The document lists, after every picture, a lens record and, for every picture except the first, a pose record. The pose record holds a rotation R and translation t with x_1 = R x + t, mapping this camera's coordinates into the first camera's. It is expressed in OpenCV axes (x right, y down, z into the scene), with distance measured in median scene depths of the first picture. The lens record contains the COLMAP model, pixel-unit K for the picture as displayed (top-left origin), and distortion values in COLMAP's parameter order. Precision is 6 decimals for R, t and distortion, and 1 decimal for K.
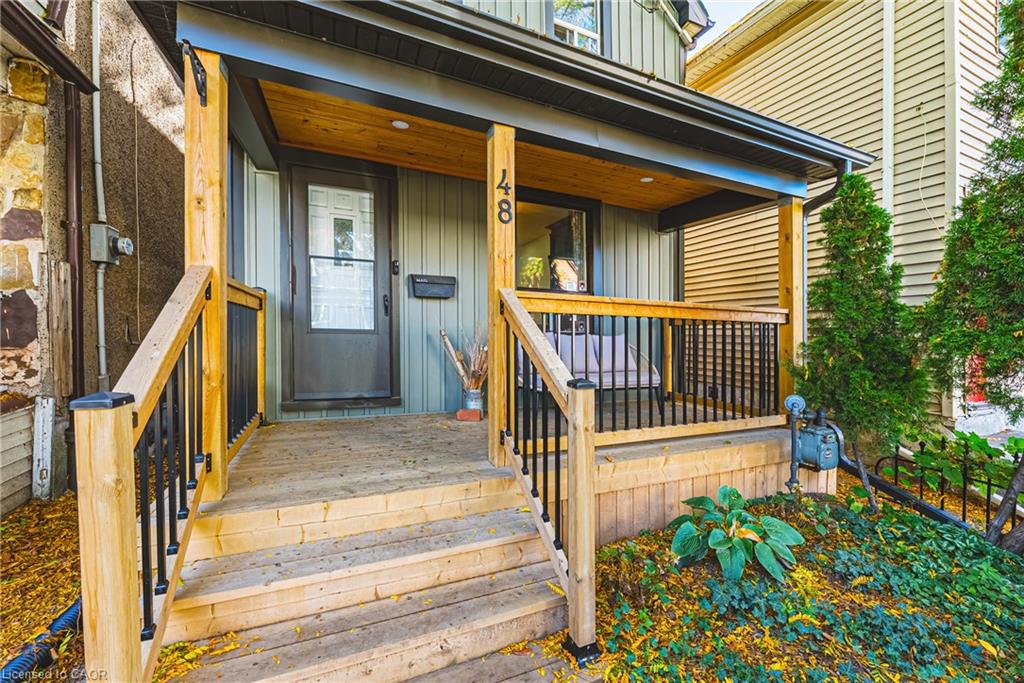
lens RADIAL K [[429.8, 0, 554.3], [0, 429.8, 331.1], [0, 0, 1]] dist [0.002474, 0.000134]
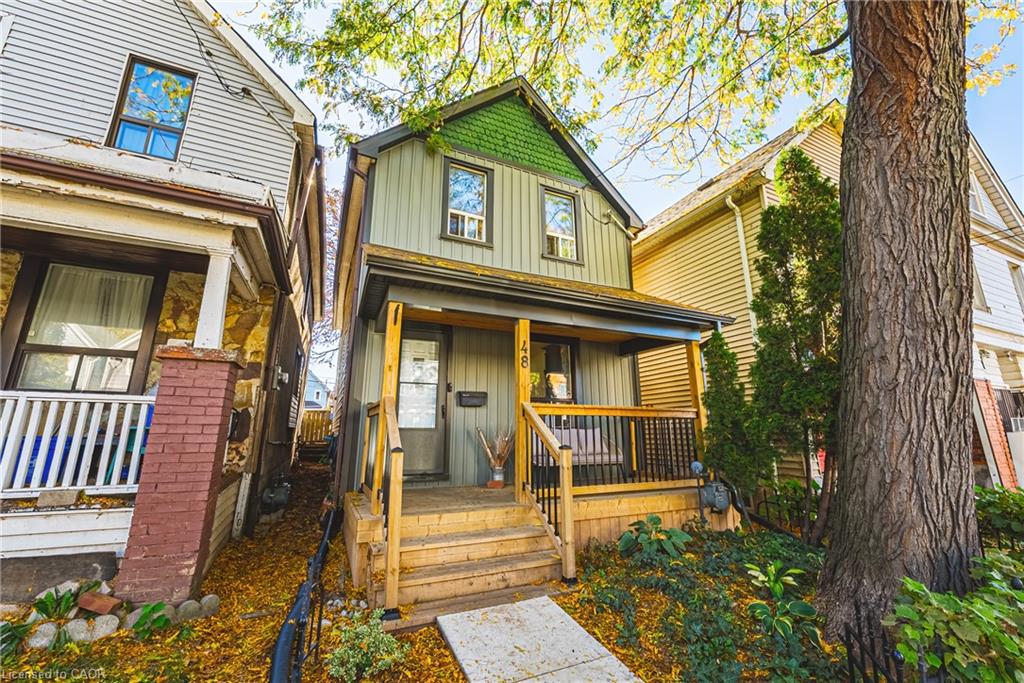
lens RADIAL K [[429.8, 0, 554.3], [0, 429.8, 331.1], [0, 0, 1]] dist [0.002474, 0.000134]
pose [[0.999635, -0.017980, 0.020183, -0.013462], [0.022103, 0.973536, -0.227462, 0.020363], [-0.015560, 0.227825, 0.973578, -0.633189]]
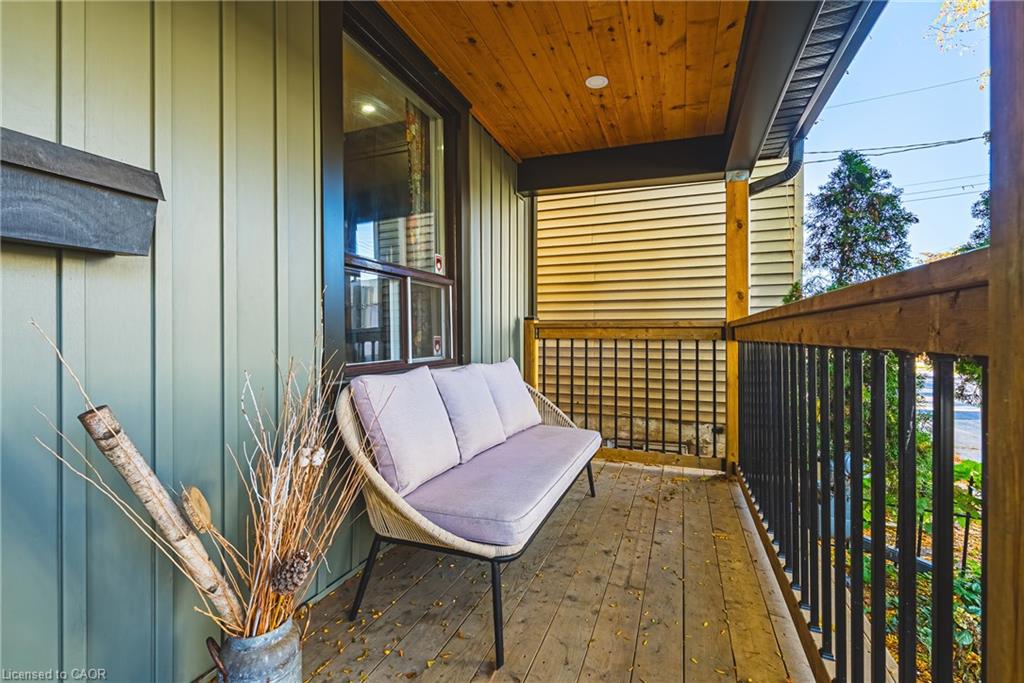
lens RADIAL K [[431.2, 0, 512.0], [0, 431.2, 326.3], [0, 0, 1]] dist [0.000913, 0.000103]
pose [[0.743231, 0.000686, 0.669035, -0.270373], [0.002113, 0.999992, -0.003372, -0.042989], [-0.669032, 0.003919, 0.743223, 0.767505]]
